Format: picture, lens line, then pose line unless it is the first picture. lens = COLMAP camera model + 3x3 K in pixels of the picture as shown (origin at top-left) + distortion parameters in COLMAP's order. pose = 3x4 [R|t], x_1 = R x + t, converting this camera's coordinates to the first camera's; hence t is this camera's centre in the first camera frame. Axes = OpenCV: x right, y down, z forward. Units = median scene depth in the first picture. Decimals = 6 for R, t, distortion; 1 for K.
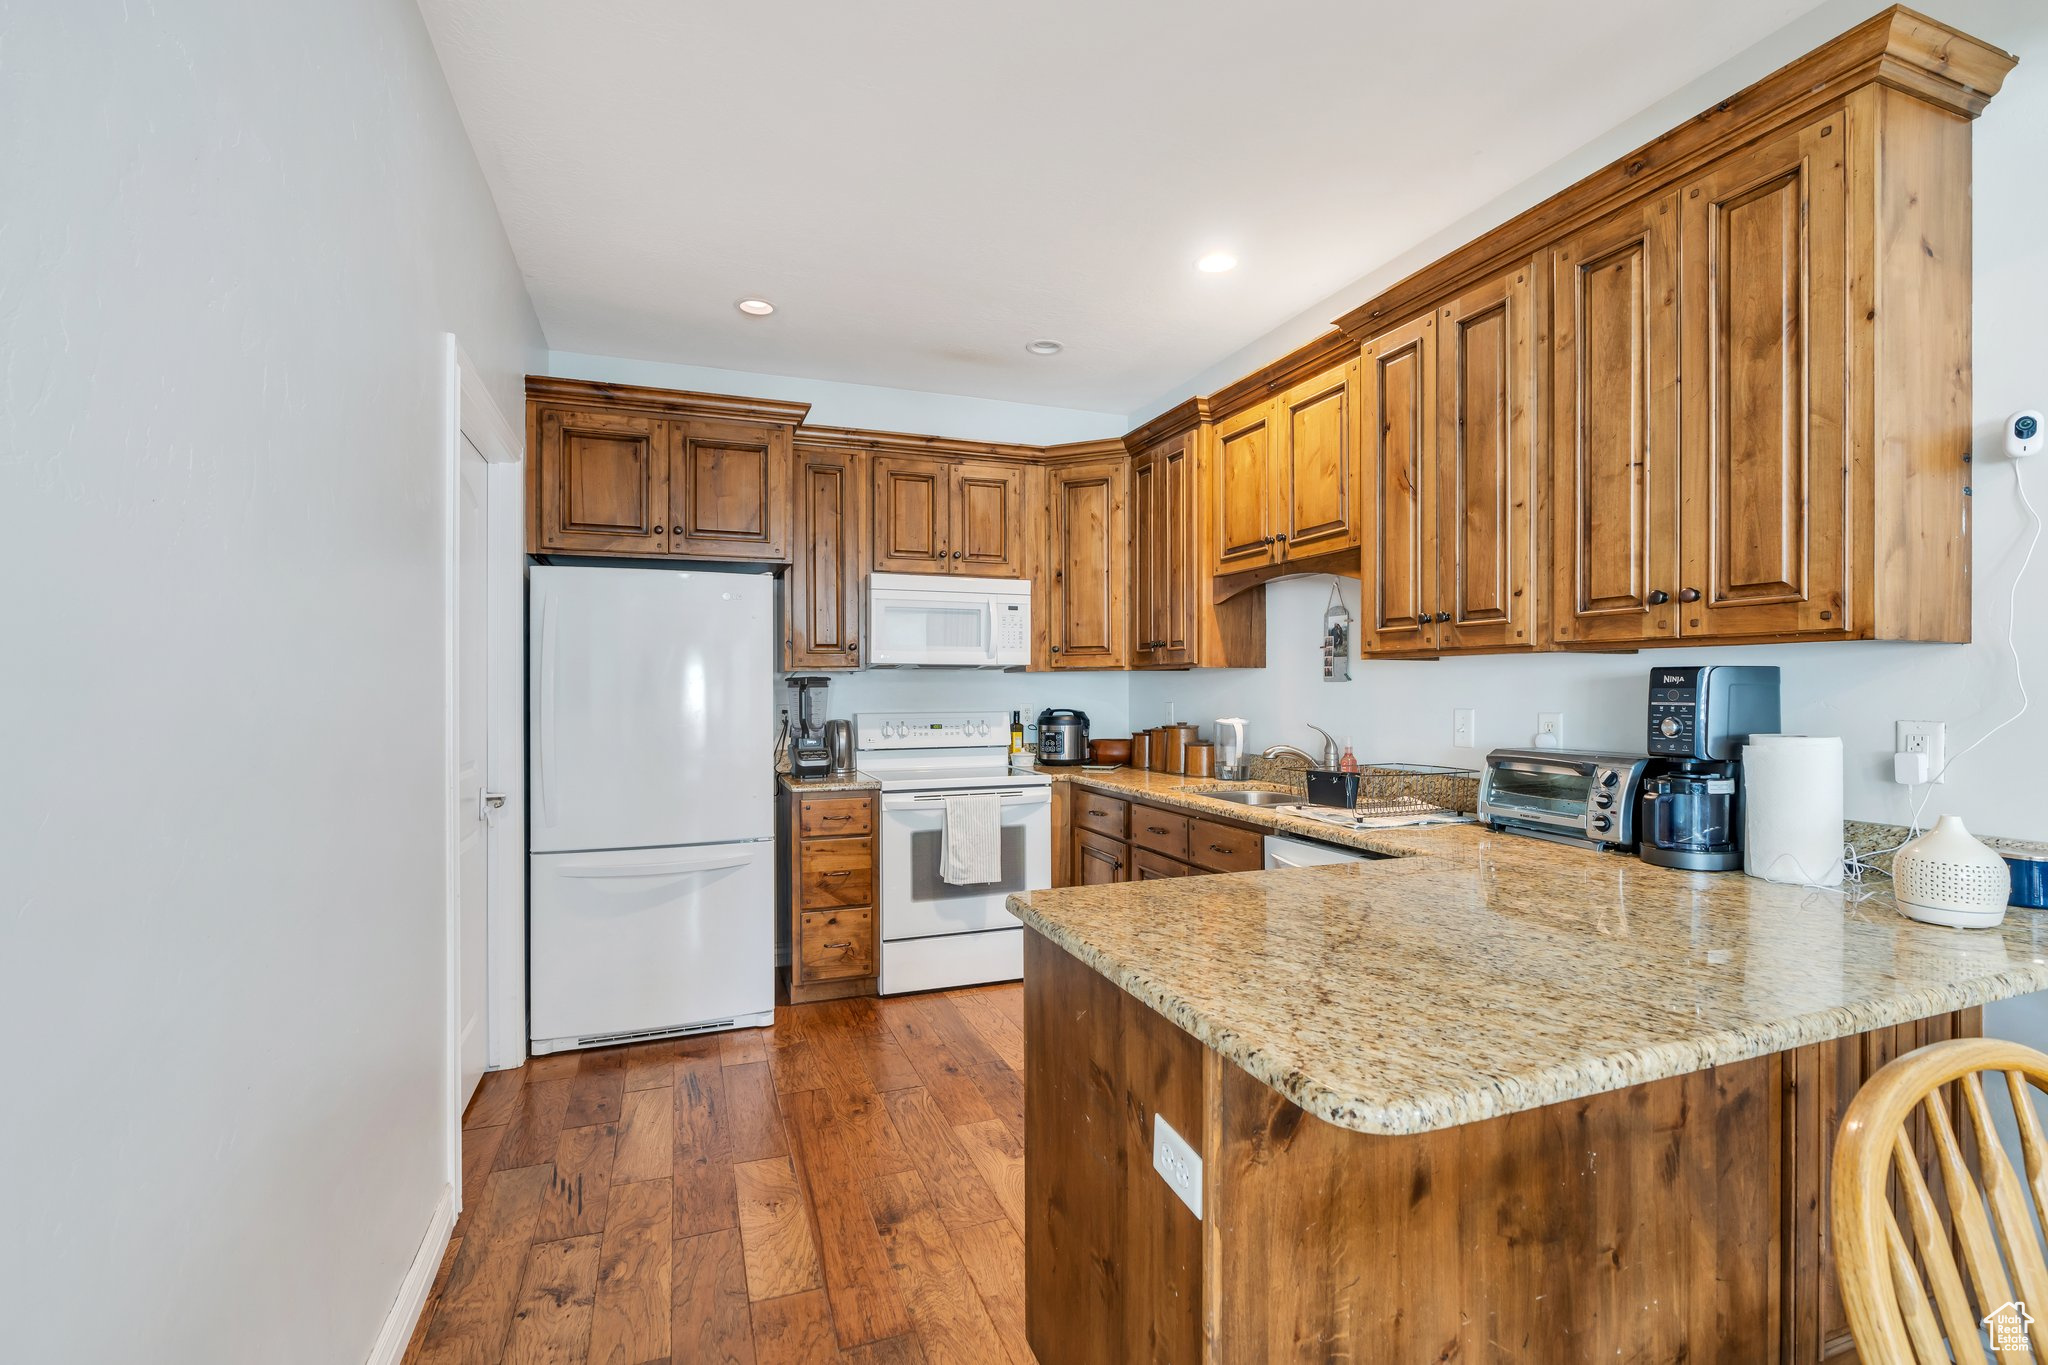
lens RADIAL K [[918.4, 0, 1024.9], [0, 918.4, 689.5], [0, 0, 1]] dist [-0.011257, 0.003509]
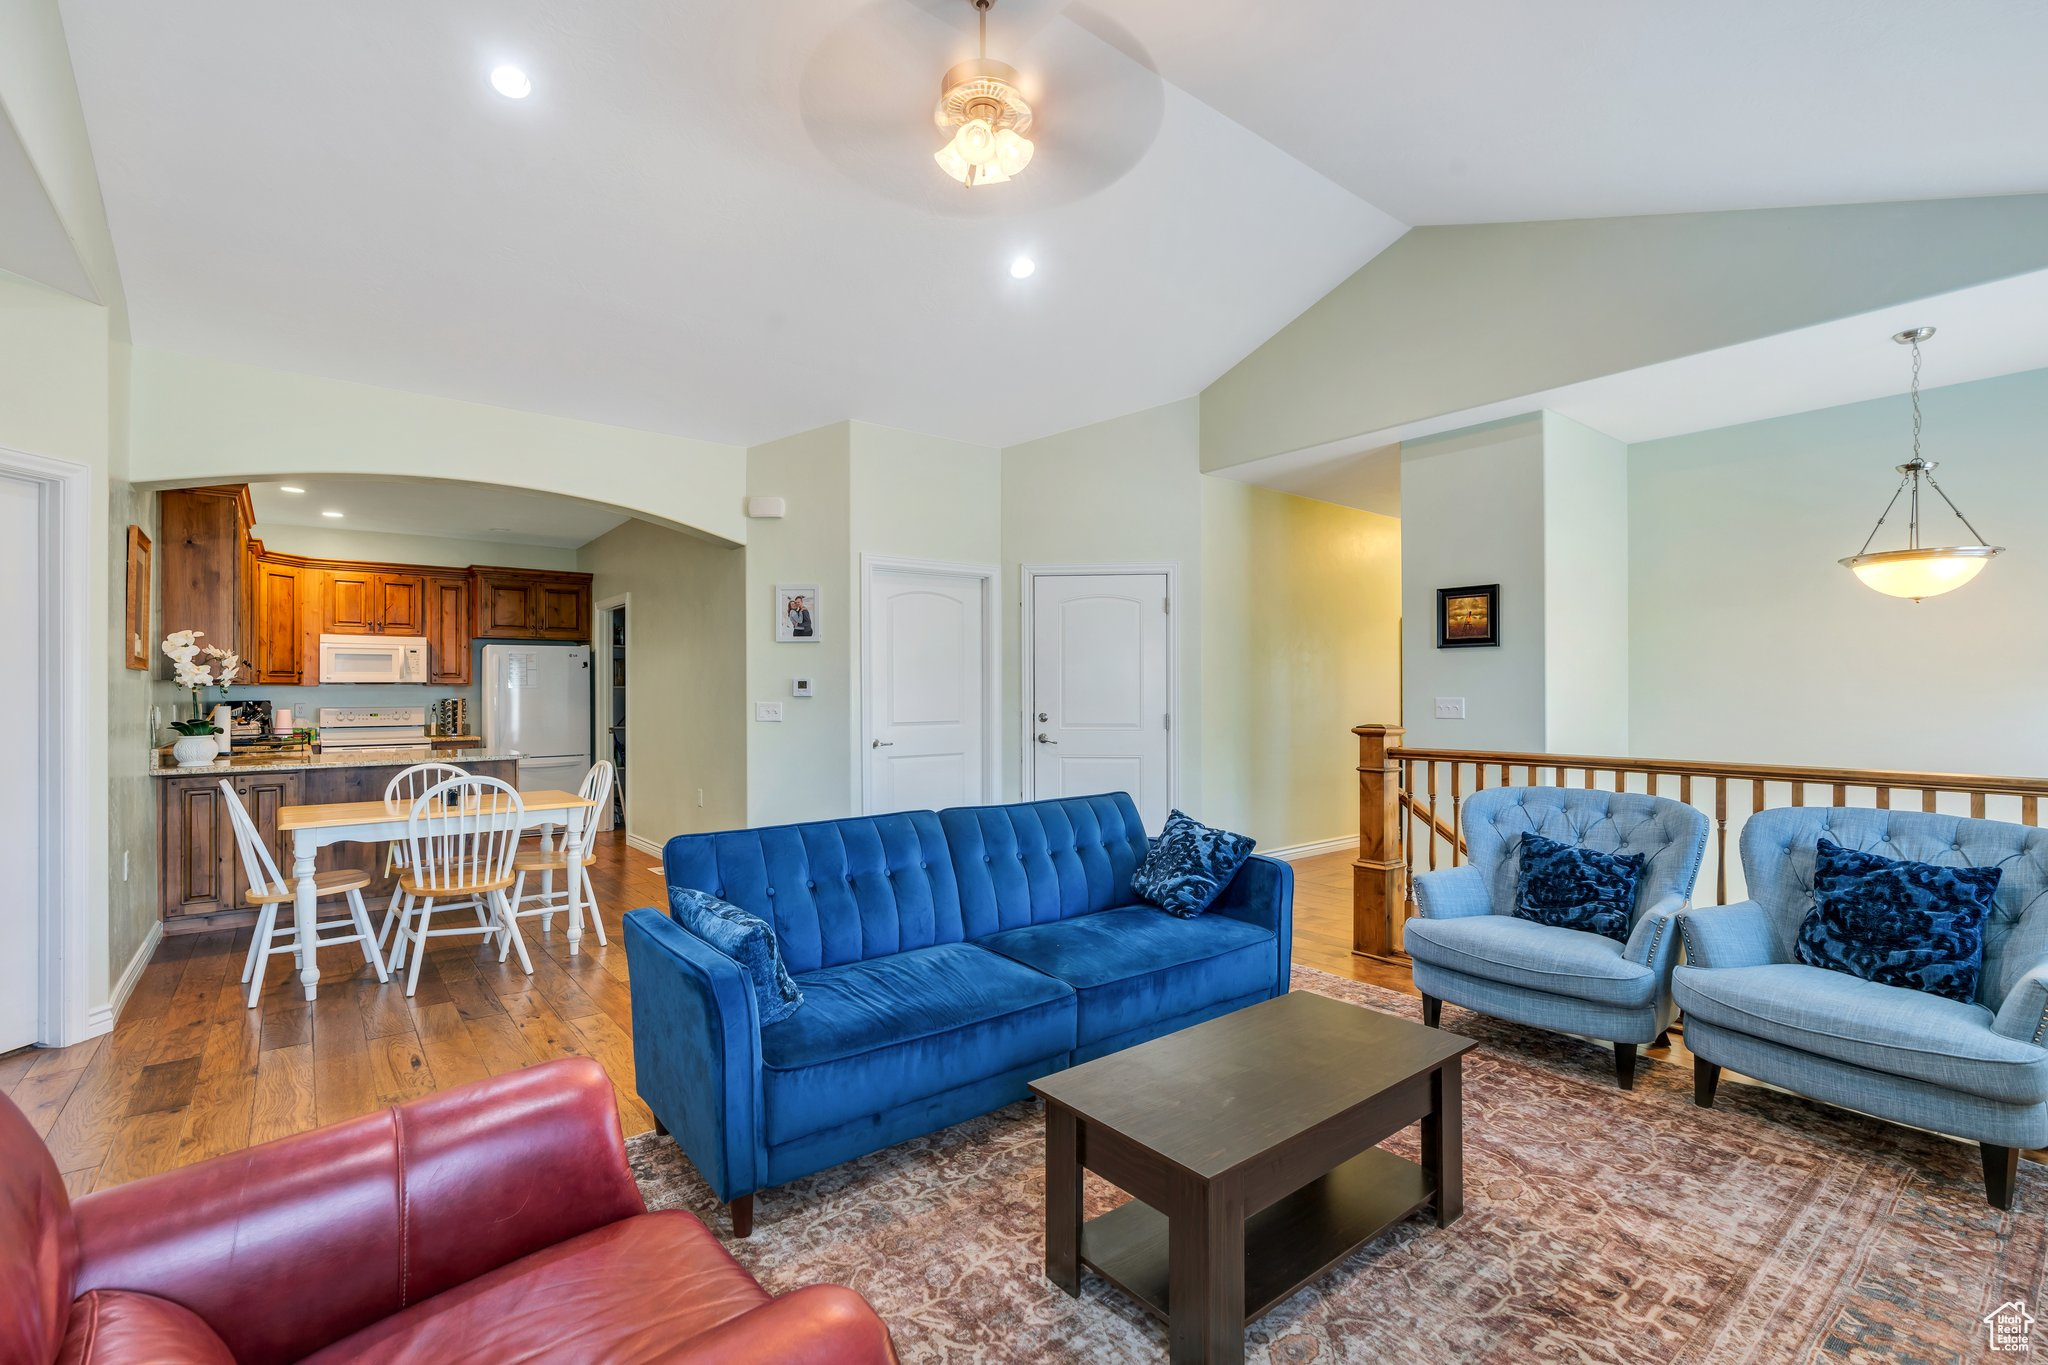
lens RADIAL K [[918.4, 0, 1037.1], [0, 918.4, 686.7], [0, 0, 1]] dist [-0.011257, 0.003509]
pose [[0.950682, 0.003388, 0.310149, 0.789526], [-0.001974, 0.999986, -0.004874, -0.012714], [-0.310162, 0.004022, 0.950675, -1.516960]]
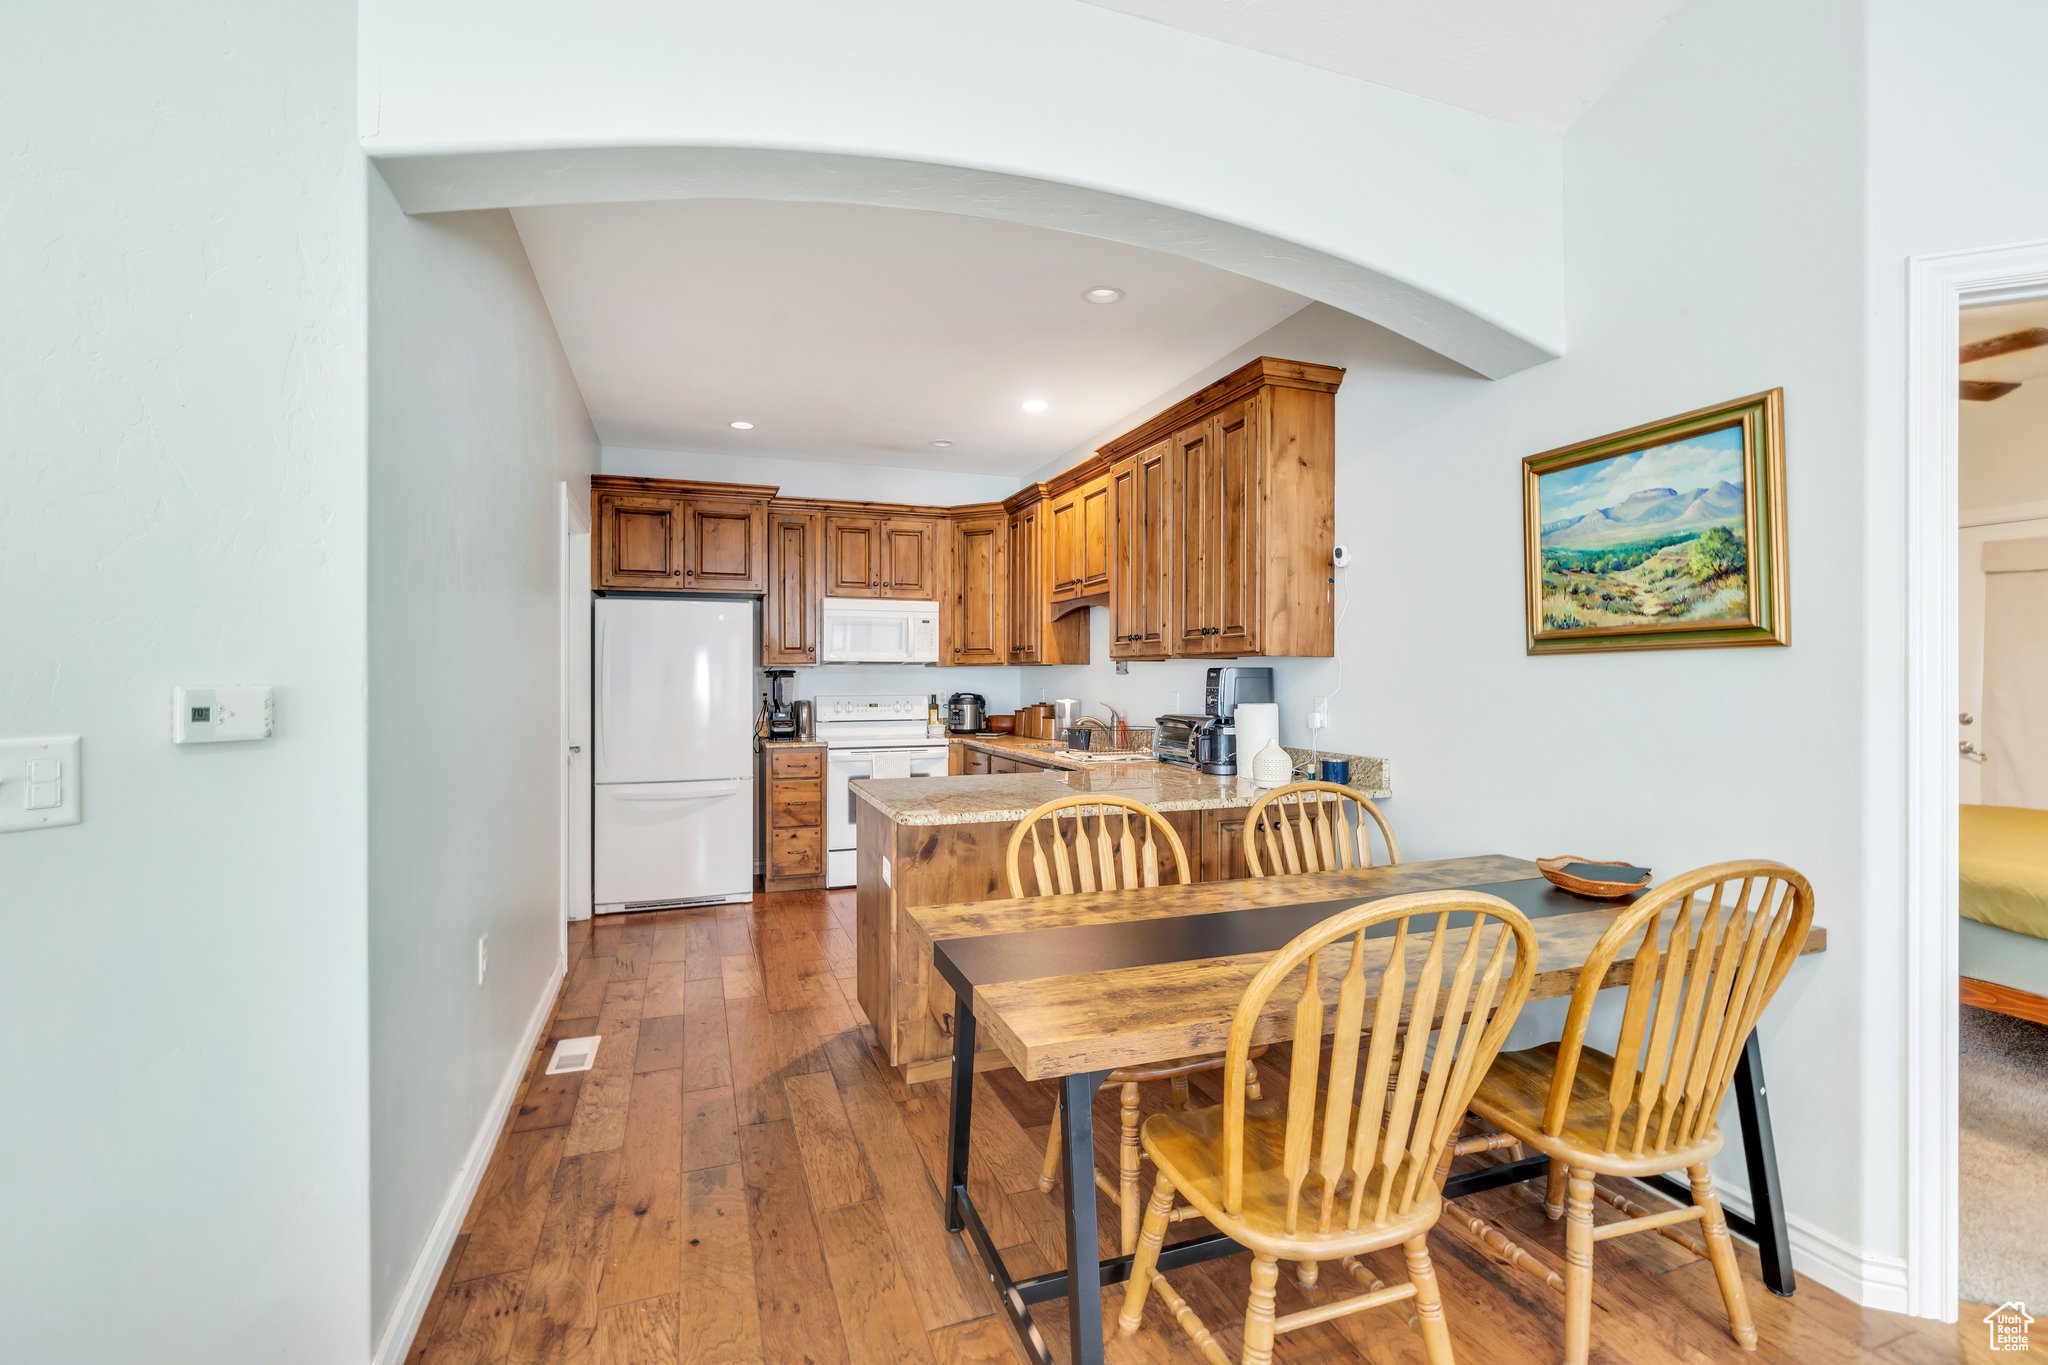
lens RADIAL K [[918.4, 0, 1026.4], [0, 918.4, 675.7], [0, 0, 1]] dist [-0.011257, 0.003509]
pose [[0.999926, 0.001803, -0.012040, 0.200389], [-0.001837, 0.999994, -0.002882, -0.001626], [0.012035, 0.002904, 0.999923, -0.518745]]
